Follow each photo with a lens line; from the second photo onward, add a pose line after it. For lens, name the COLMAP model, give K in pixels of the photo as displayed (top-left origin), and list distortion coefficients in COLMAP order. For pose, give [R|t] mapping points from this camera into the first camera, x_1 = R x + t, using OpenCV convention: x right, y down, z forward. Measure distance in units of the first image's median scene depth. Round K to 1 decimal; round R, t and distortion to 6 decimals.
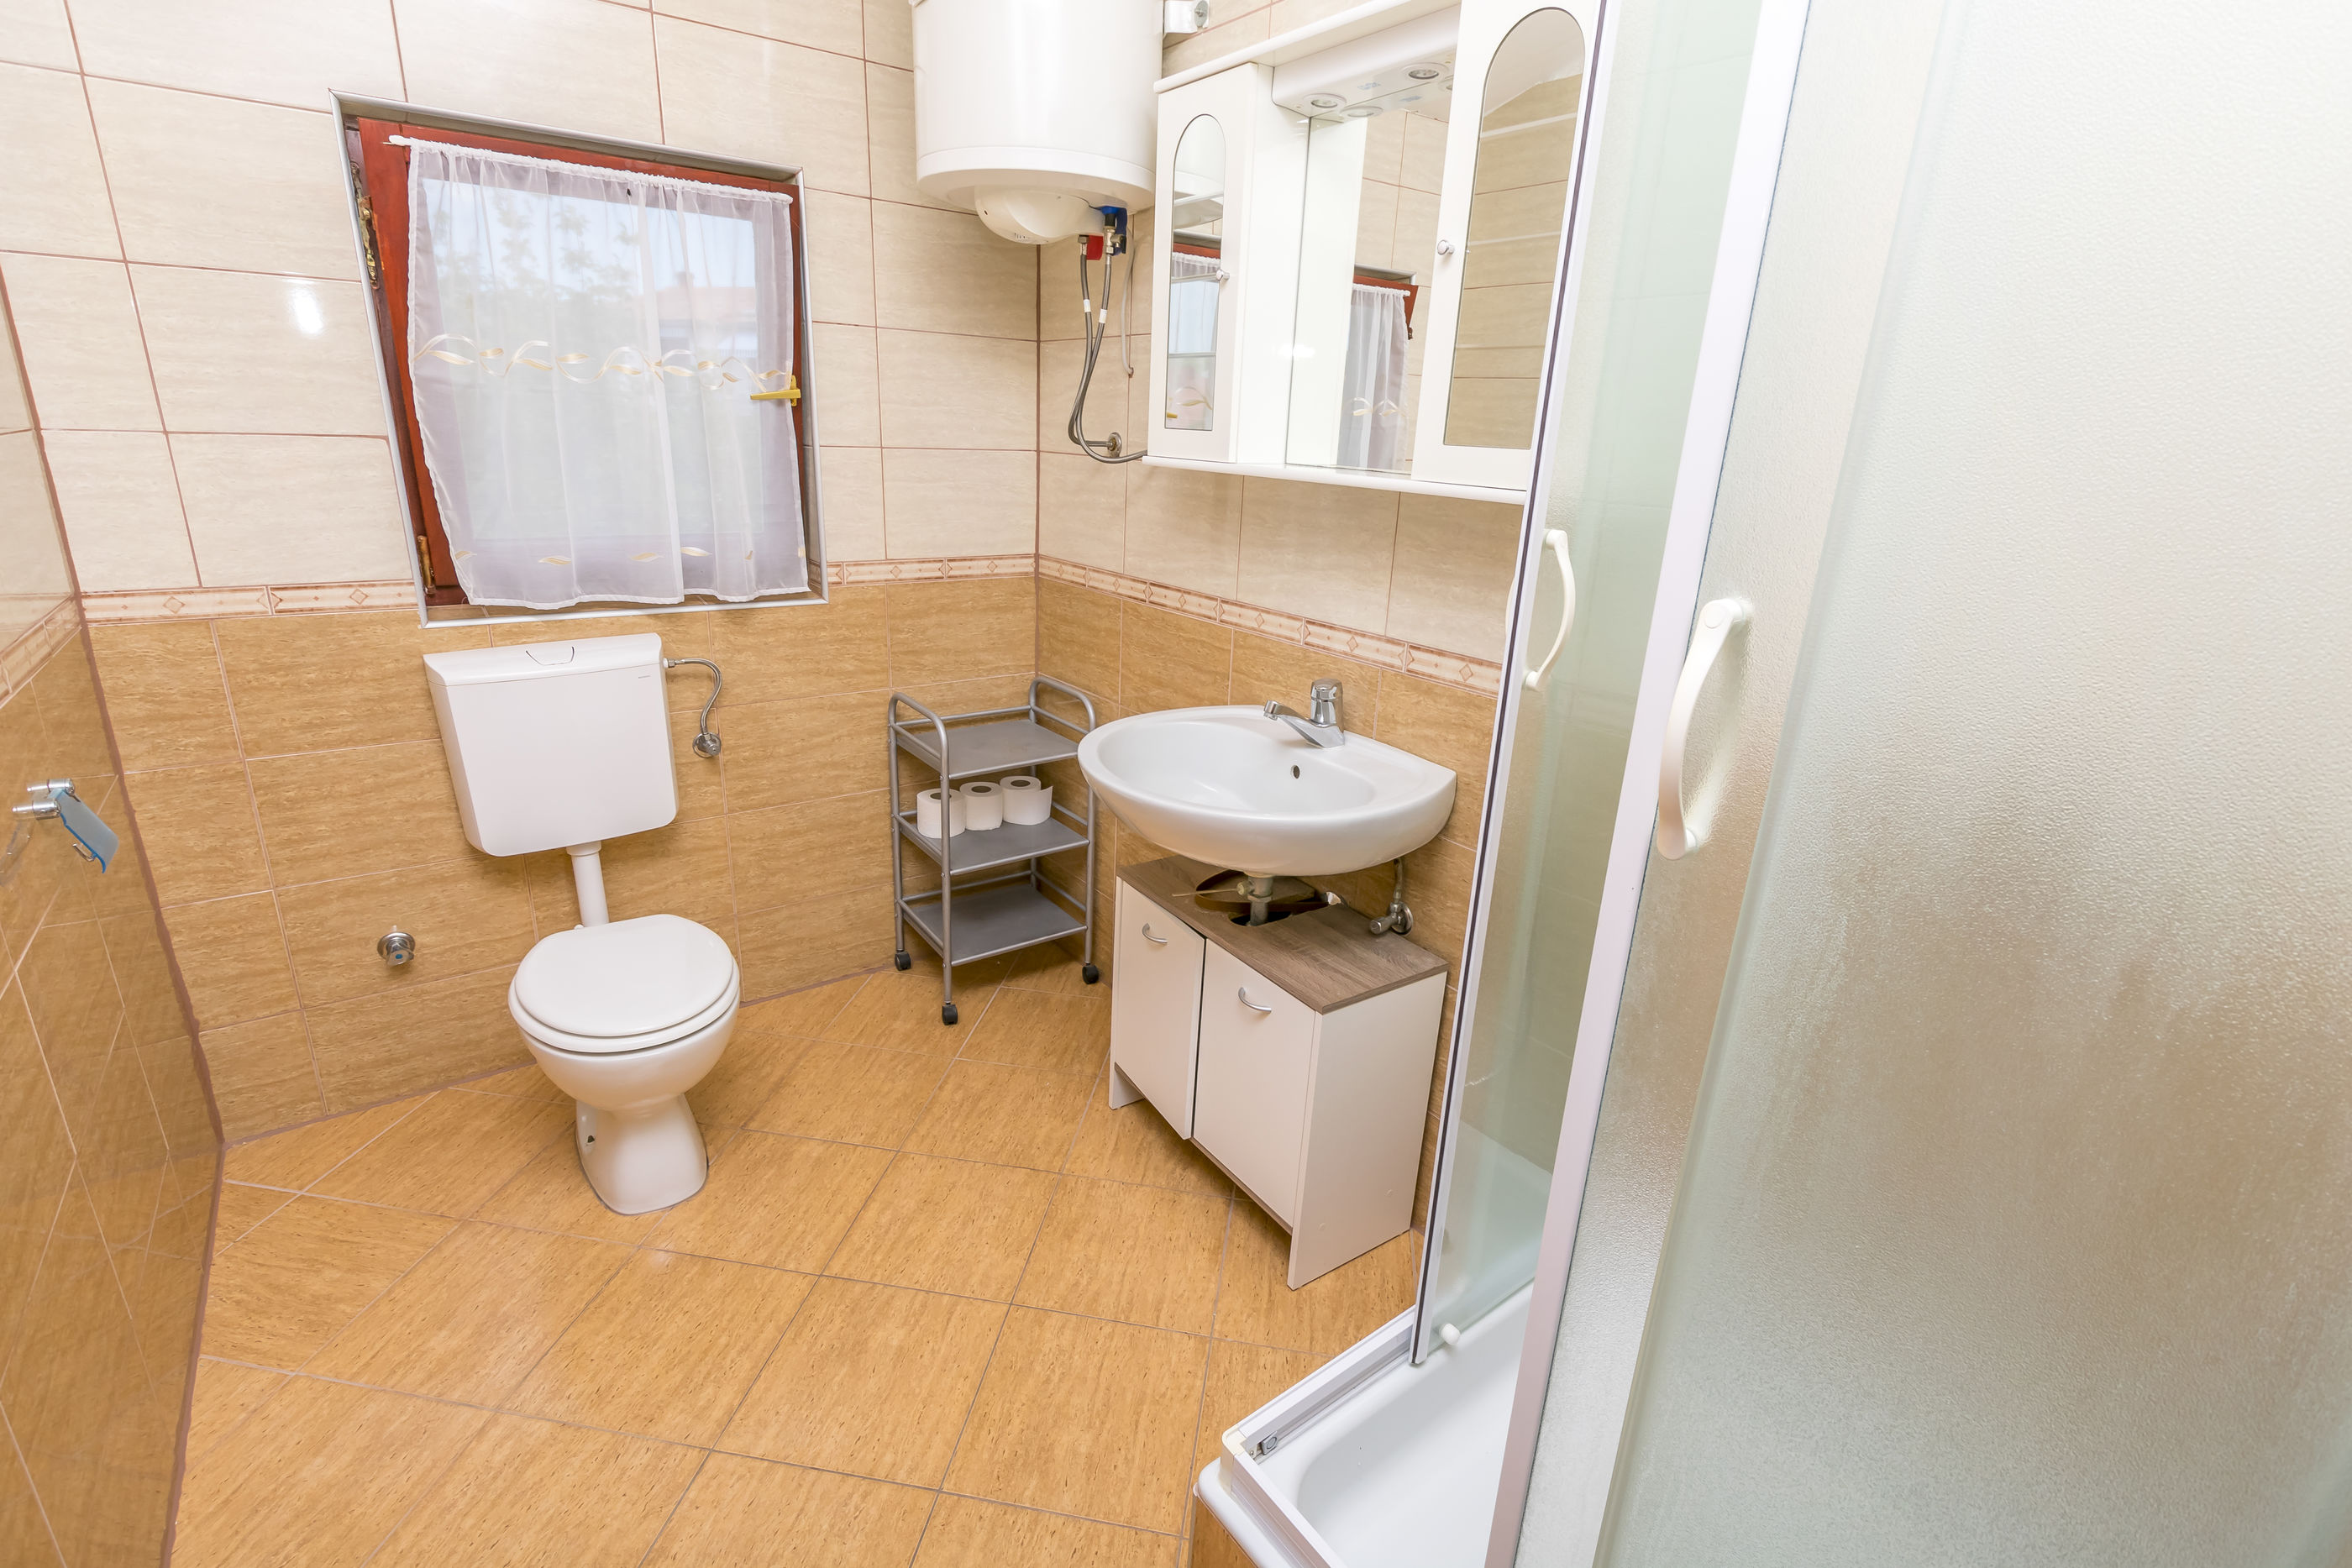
lens RADIAL K [[1083.7, 0, 1176.0], [0, 1083.7, 784.0], [0, 0, 1]] dist [0.017398, -0.007986]
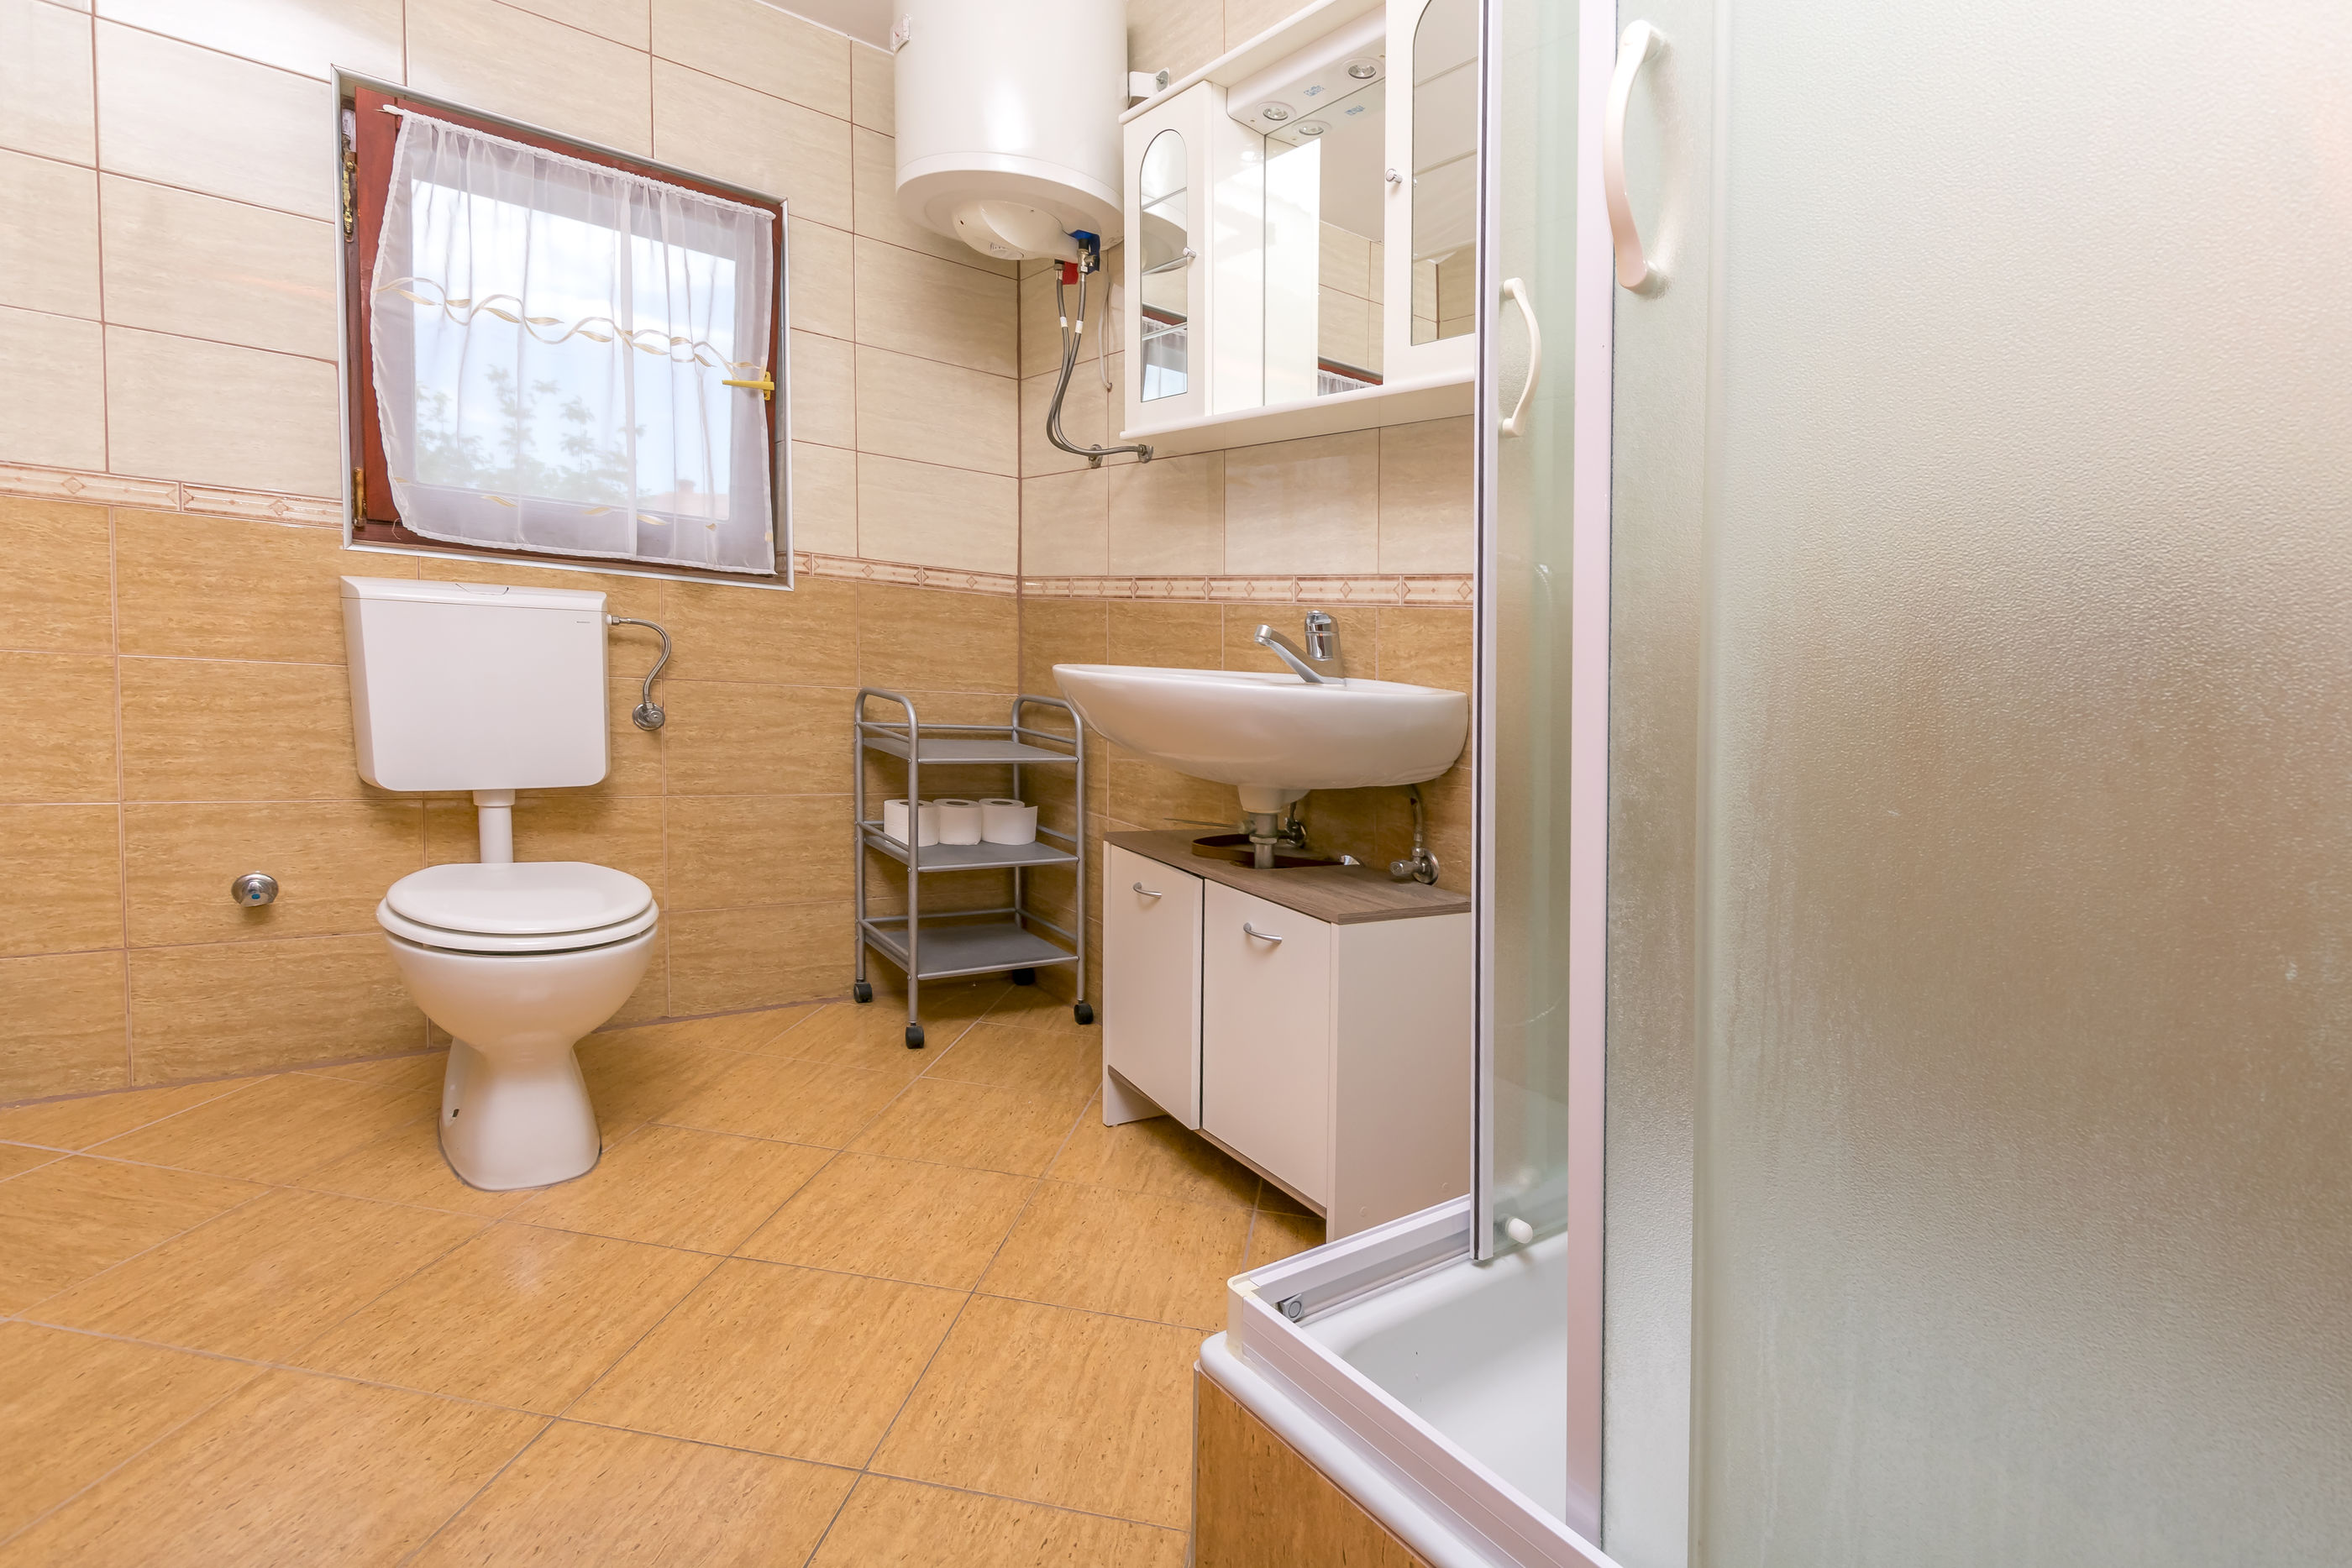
lens RADIAL K [[1162.6, 0, 1231.7], [0, 1162.6, 784.9], [0, 0, 1]] dist [0.016353, -0.007130]
pose [[0.998375, -0.049411, 0.028385, 0.029419], [0.055389, 0.958482, -0.279723, 0.367109], [-0.013385, 0.280841, 0.959661, 0.082118]]
